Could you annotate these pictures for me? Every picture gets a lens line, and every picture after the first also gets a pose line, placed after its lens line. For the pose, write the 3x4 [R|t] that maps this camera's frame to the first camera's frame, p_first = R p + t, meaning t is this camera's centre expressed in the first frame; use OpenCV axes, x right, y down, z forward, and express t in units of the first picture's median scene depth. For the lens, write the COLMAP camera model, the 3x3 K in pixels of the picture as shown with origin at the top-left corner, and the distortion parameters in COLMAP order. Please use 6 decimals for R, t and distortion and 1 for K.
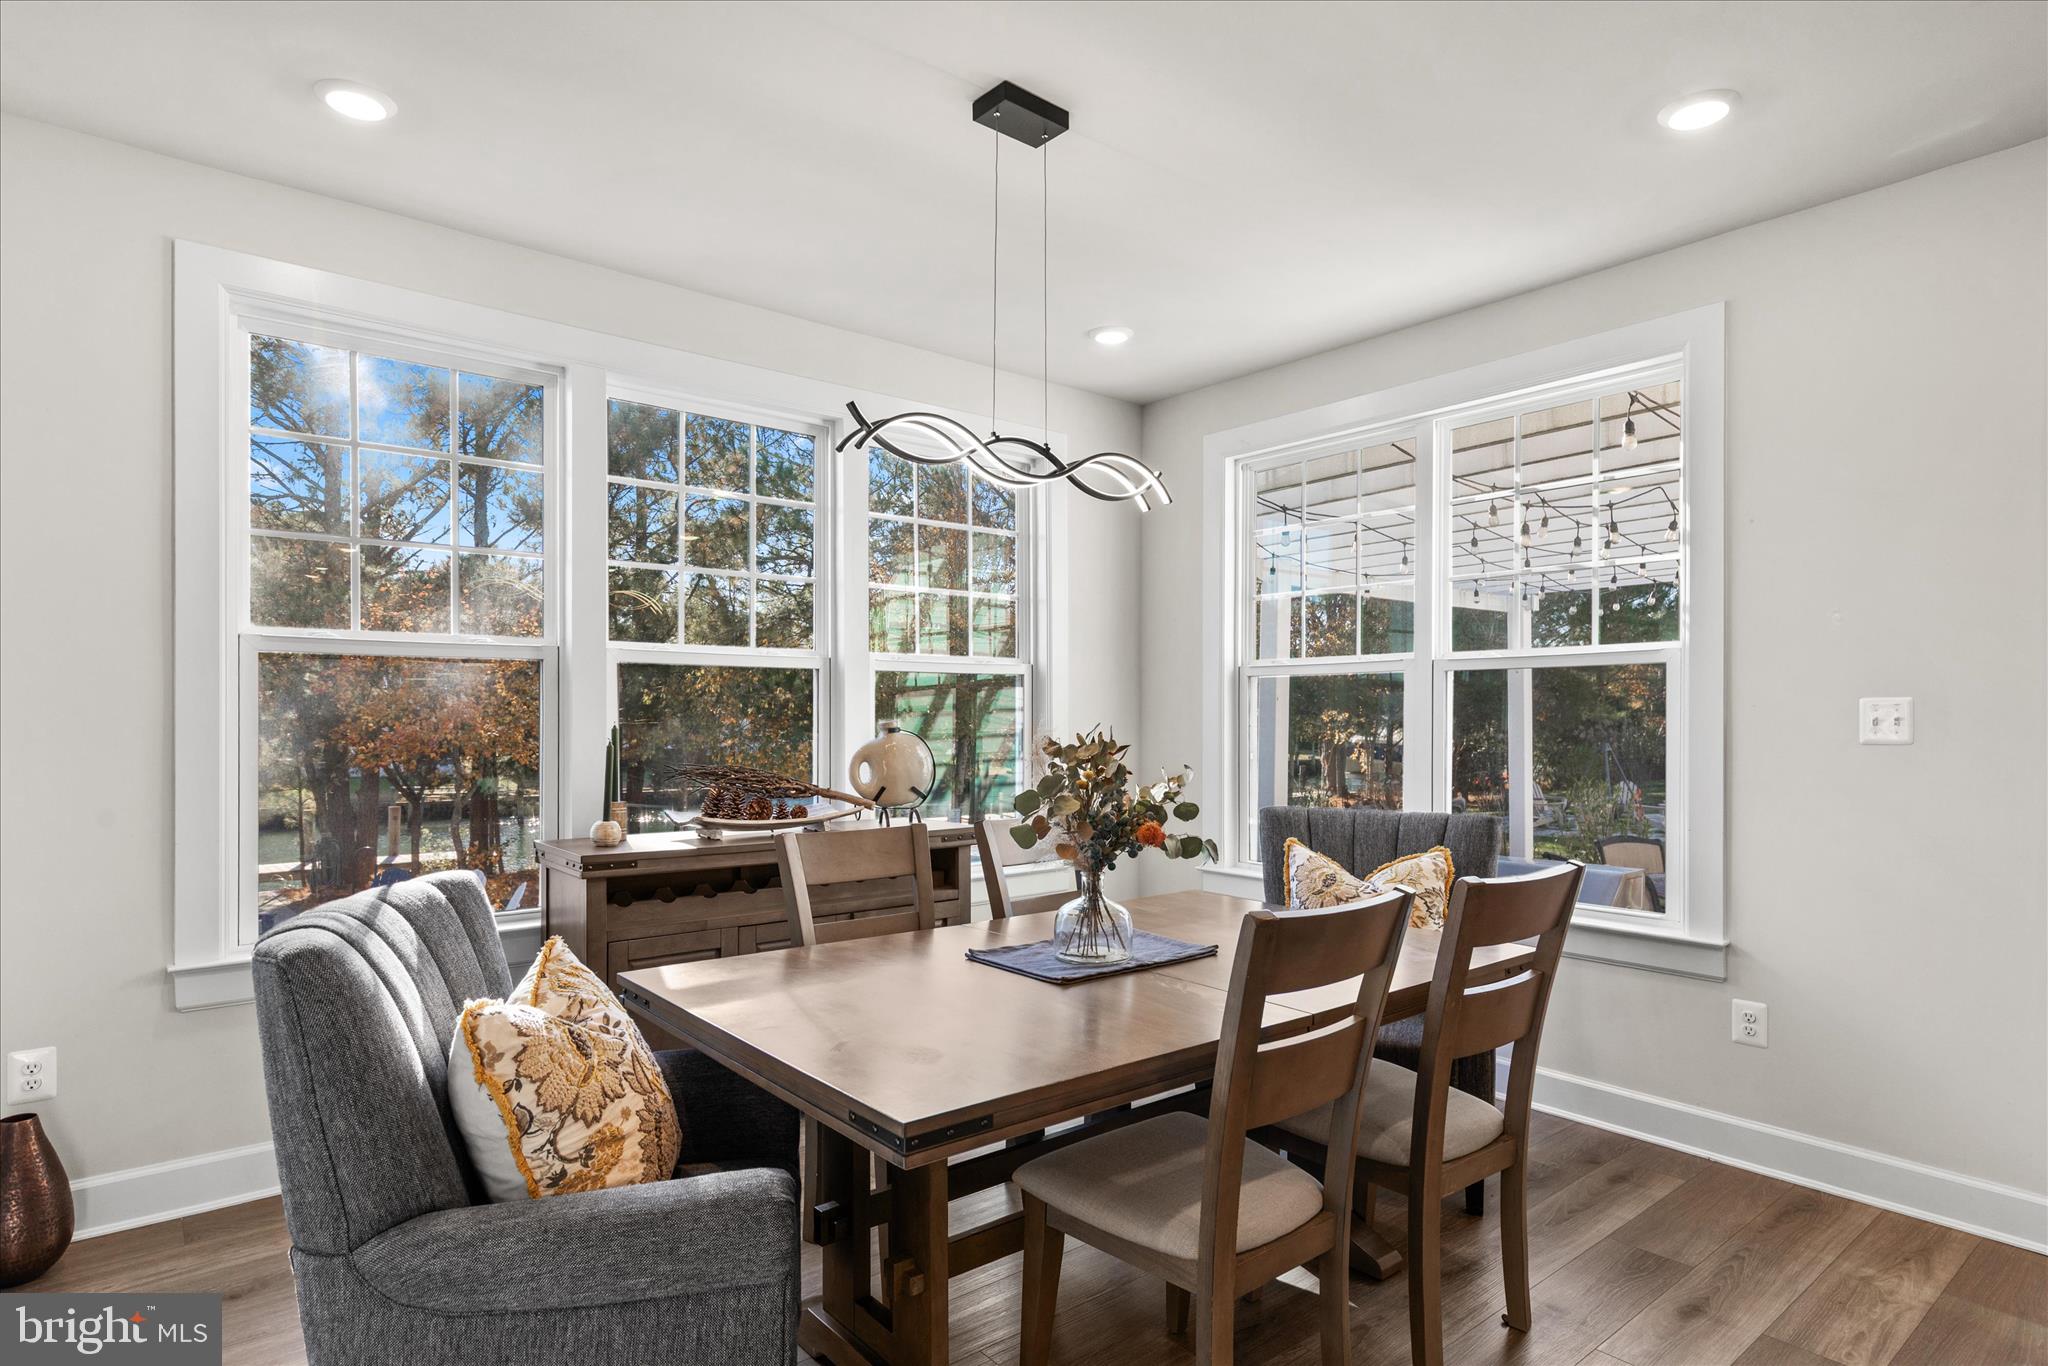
lens RADIAL K [[955.8, 0, 1022.6], [0, 955.8, 729.2], [0, 0, 1]] dist [0.005431, -0.000270]
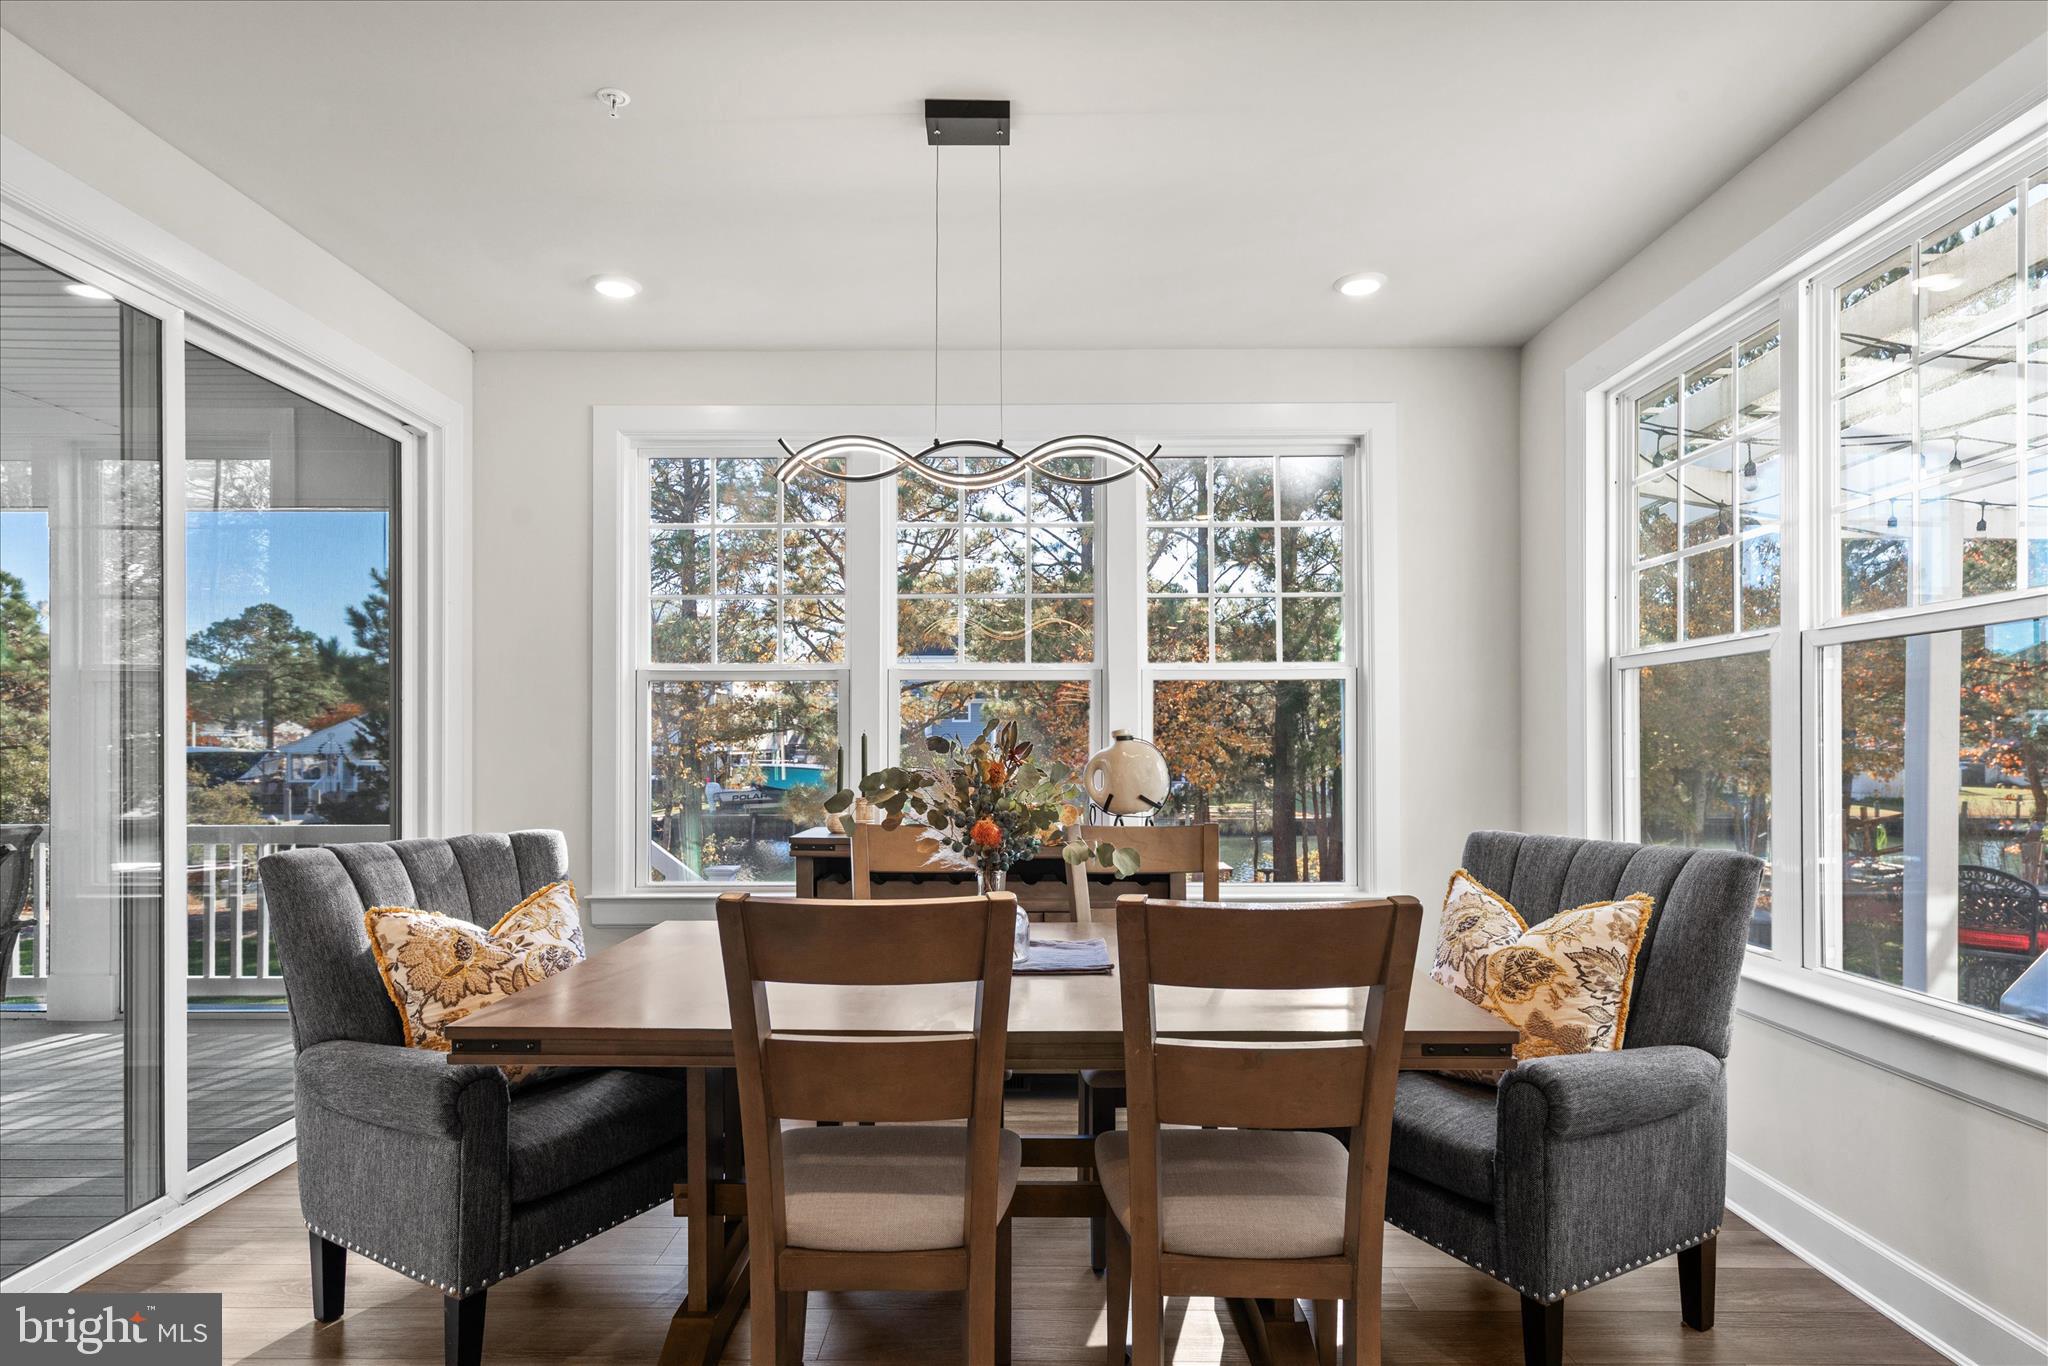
lens RADIAL K [[955.8, 0, 1023.0], [0, 955.8, 739.5], [0, 0, 1]] dist [0.005431, -0.000270]
pose [[0.811968, -0.005817, -0.583673, 0.493091], [-0.001317, 0.999930, -0.011798, 0.019564], [0.583701, 0.010349, 0.811903, 0.168652]]
